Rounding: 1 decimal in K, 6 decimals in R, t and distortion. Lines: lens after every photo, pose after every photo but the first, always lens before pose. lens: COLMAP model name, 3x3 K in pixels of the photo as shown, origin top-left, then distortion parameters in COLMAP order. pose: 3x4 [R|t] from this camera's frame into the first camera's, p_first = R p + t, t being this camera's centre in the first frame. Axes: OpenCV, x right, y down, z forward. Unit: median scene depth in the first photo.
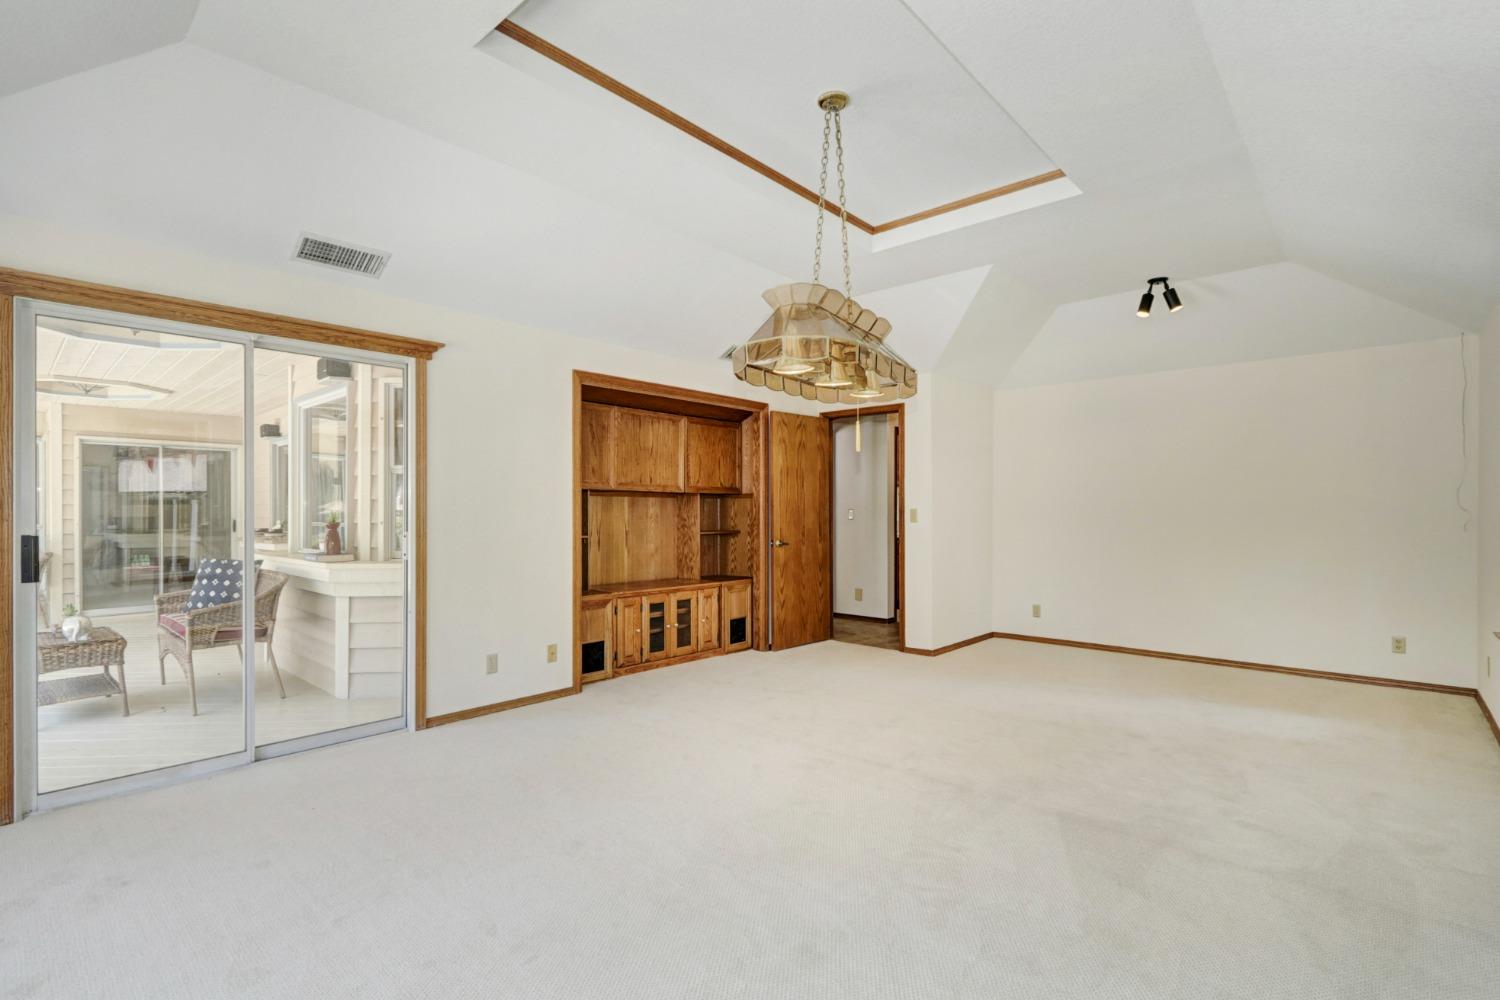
lens RADIAL K [[696.3, 0, 752.5], [0, 696.3, 517.1], [0, 0, 1]] dist [-0.000258, -0.001246]
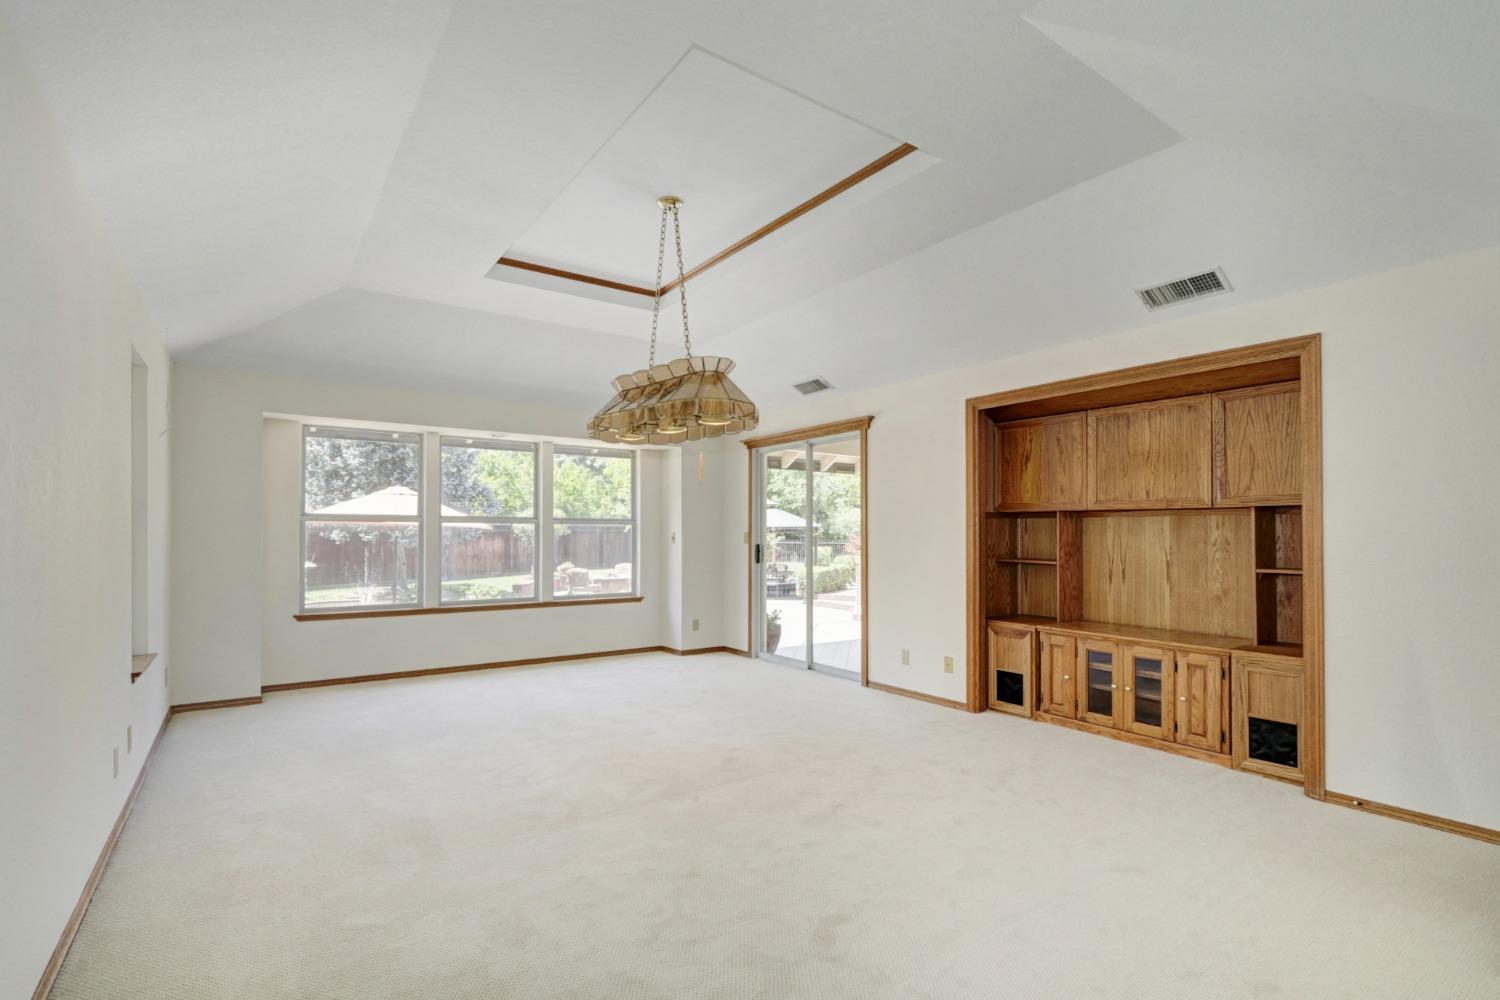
lens RADIAL K [[713.3, 0, 755.1], [0, 713.3, 537.7], [0, 0, 1]] dist [-0.000310, -0.001087]
pose [[-0.221803, 0.002149, -0.975089, 0.723185], [-0.011015, 0.999928, 0.004710, -0.004870], [0.975029, 0.011785, -0.221763, 0.786428]]
